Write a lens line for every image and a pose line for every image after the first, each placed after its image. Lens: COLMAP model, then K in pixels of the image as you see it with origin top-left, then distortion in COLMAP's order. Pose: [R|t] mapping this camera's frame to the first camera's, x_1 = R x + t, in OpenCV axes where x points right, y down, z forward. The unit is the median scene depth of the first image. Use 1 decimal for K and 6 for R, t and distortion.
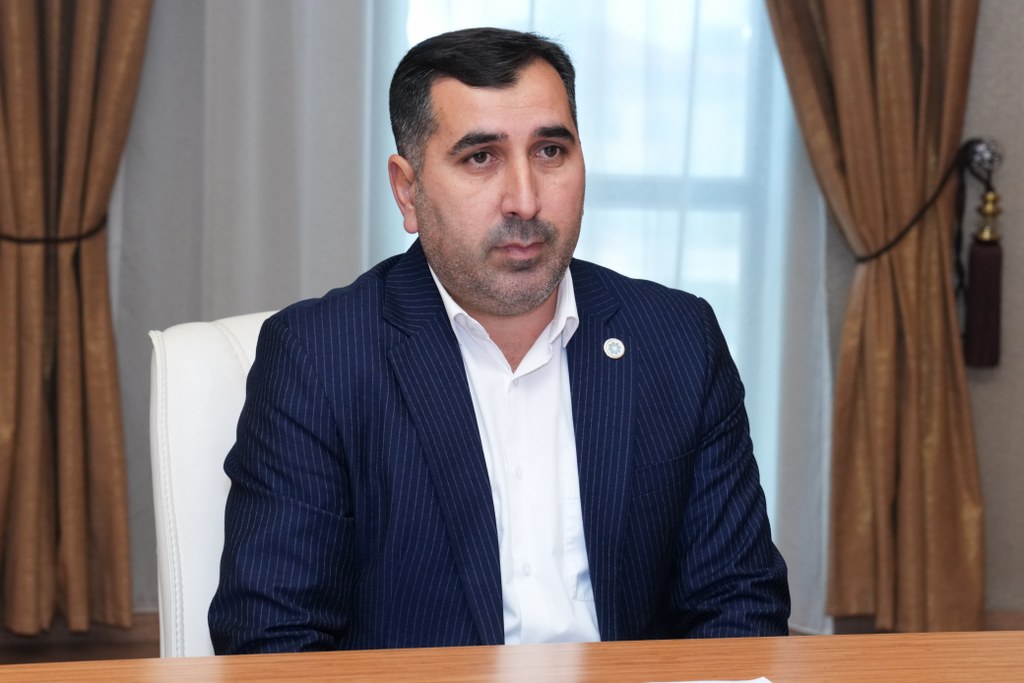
lens RADIAL K [[3080.2, 0, 512.0], [0, 3080.2, 341.5], [0, 0, 1]] dist [0.309823, 1.110449]
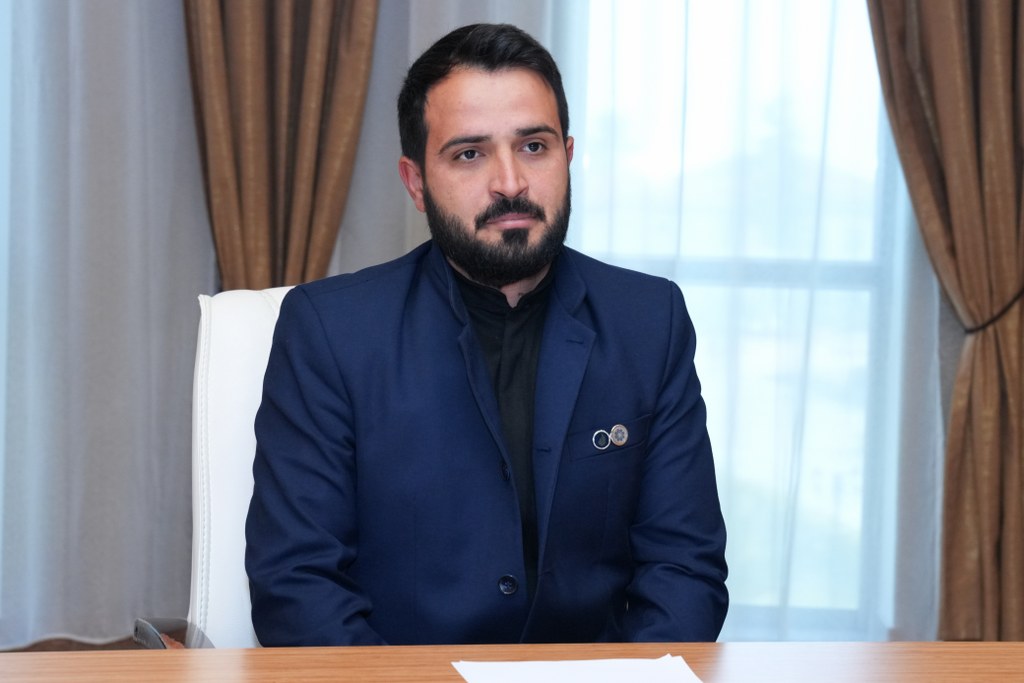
lens RADIAL K [[2360.5, 0, 487.5], [0, 2360.5, 342.7], [0, 0, 1]] dist [0.149148, 0.252849]
pose [[0.995717, 0.006937, -0.092189, 0.015582], [-0.010407, 0.999254, -0.037203, 0.012838], [0.091862, 0.038003, 0.995046, 0.101101]]
